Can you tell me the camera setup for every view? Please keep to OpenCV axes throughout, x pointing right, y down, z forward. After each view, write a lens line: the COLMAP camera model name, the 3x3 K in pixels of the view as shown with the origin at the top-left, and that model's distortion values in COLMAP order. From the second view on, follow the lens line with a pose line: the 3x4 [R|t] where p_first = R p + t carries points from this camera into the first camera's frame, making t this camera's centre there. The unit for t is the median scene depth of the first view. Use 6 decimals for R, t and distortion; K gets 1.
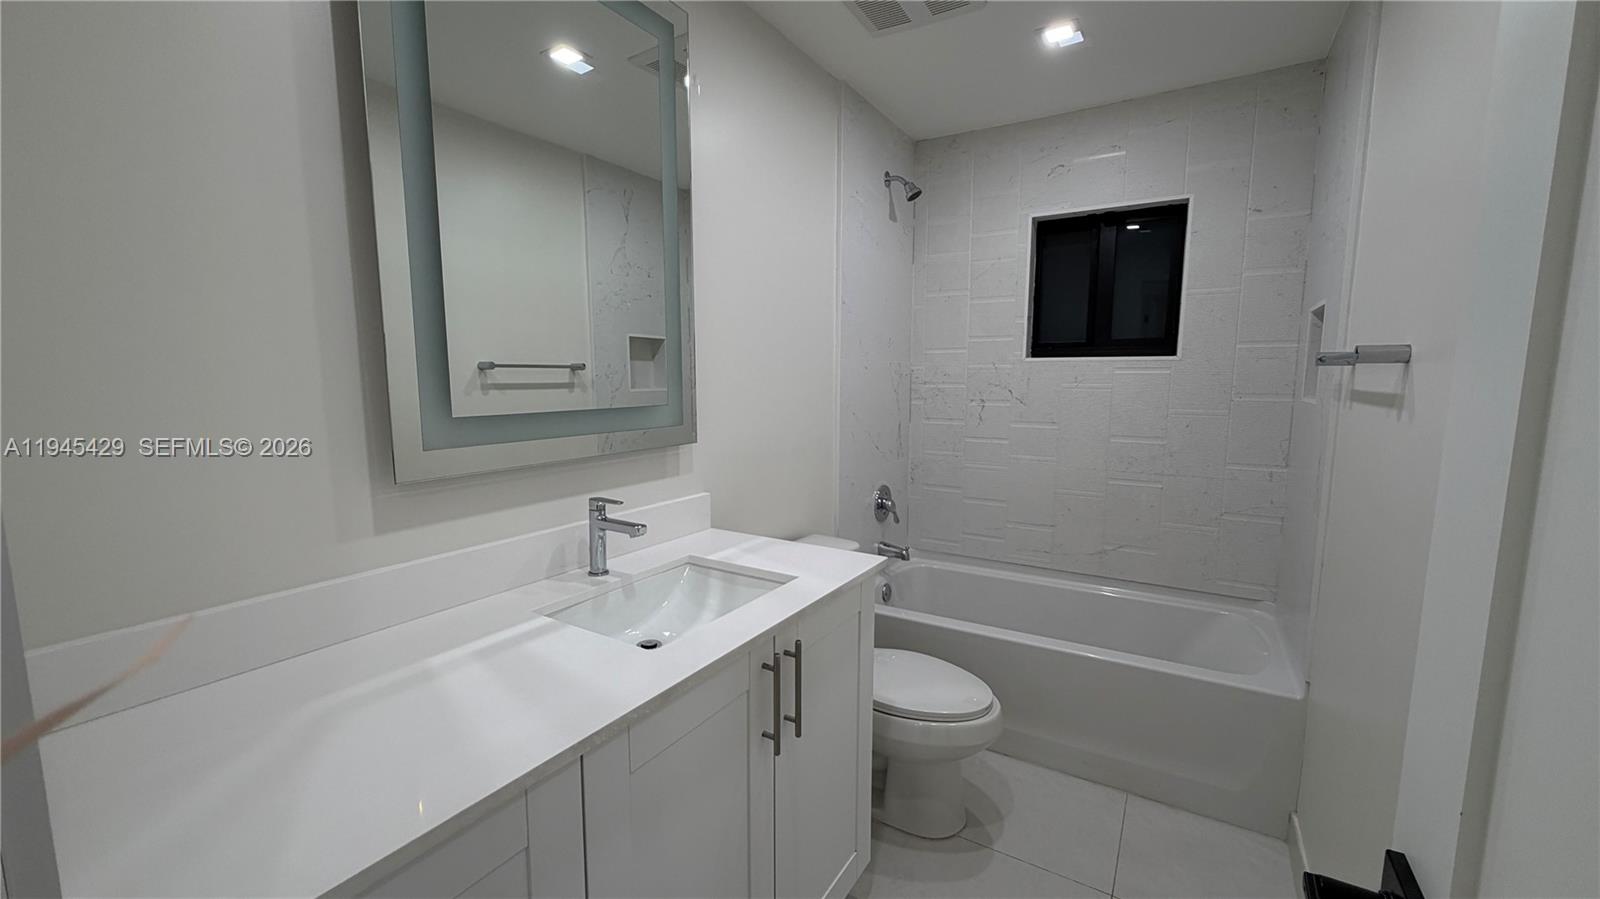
lens RADIAL K [[635.3, 0, 793.4], [0, 635.3, 455.9], [0, 0, 1]] dist [0.001526, 0.000105]
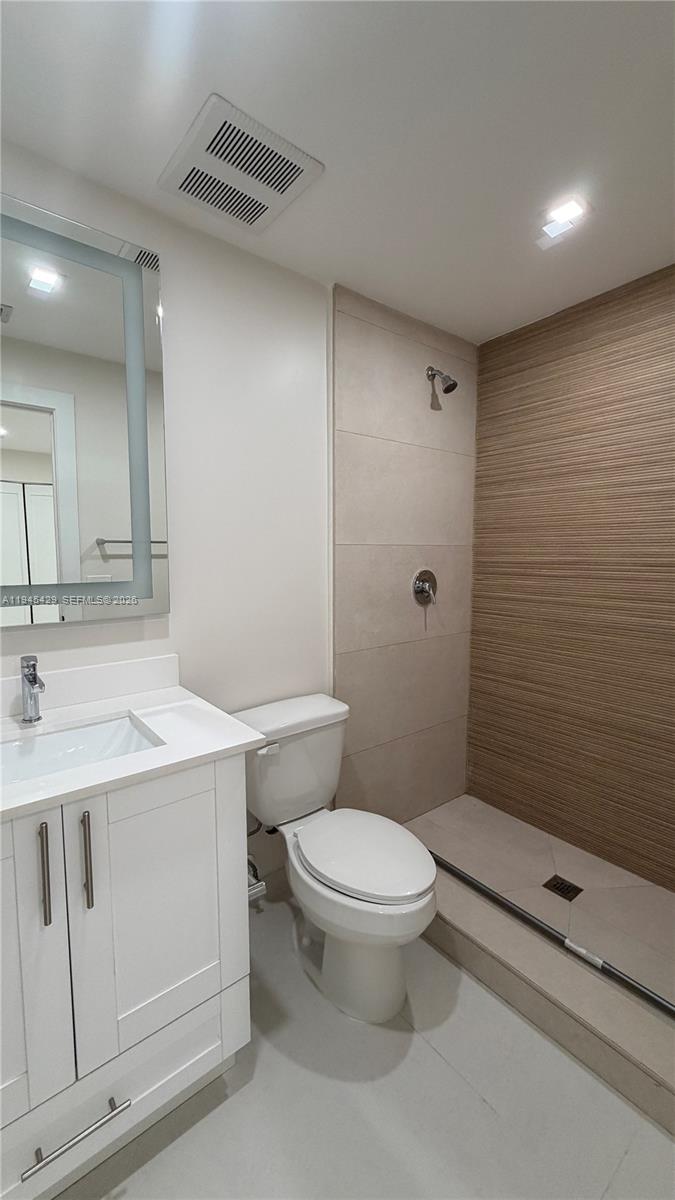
lens RADIAL K [[476.4, 0, 344.2], [0, 476.4, 604.2], [0, 0, 1]] dist [0.001526, 0.000105]
pose [[0.957795, 0.040096, -0.284641, 0.386722], [-0.034029, 0.999077, 0.026232, -0.064534], [0.285430, -0.015439, 0.958275, 0.201802]]
